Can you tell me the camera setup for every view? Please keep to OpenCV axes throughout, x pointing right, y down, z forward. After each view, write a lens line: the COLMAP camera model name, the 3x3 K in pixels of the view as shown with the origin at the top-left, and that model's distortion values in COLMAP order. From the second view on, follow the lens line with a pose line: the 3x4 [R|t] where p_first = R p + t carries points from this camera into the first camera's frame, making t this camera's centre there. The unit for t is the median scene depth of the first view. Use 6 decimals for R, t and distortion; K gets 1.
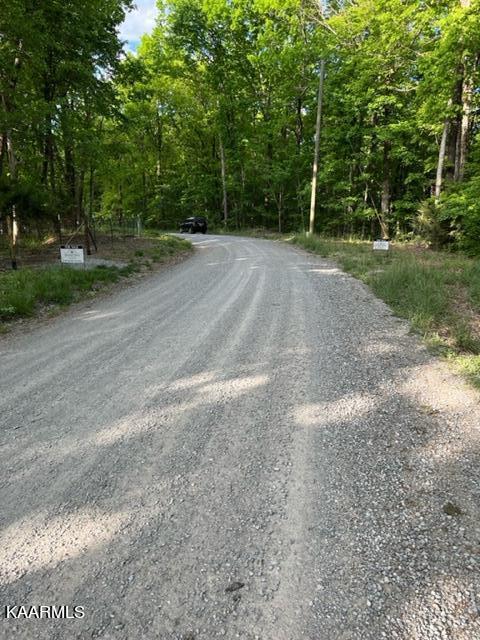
lens RADIAL K [[483.4, 0, 238.8], [0, 483.4, 320.3], [0, 0, 1]] dist [0.044429, 0.001568]
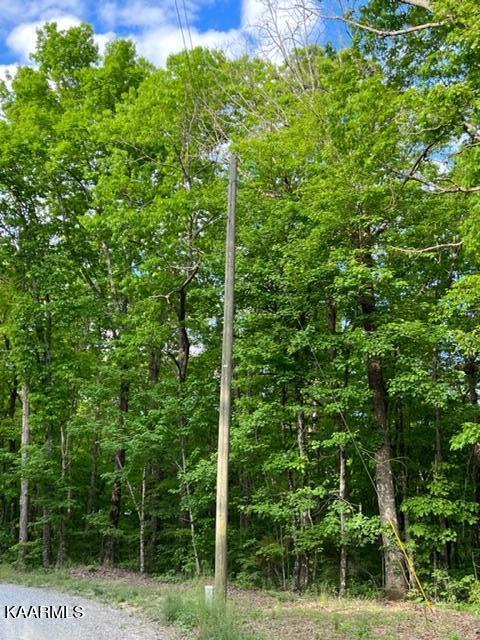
lens RADIAL K [[765.9, 0, 238.8], [0, 765.9, 319.9], [0, 0, 1]] dist [0.039509, 0.000000]
pose [[0.982977, 0.041522, 0.178974, 0.048551], [0.046032, 0.887398, -0.458701, -0.081168], [-0.177867, 0.459131, 0.870380, 0.366653]]
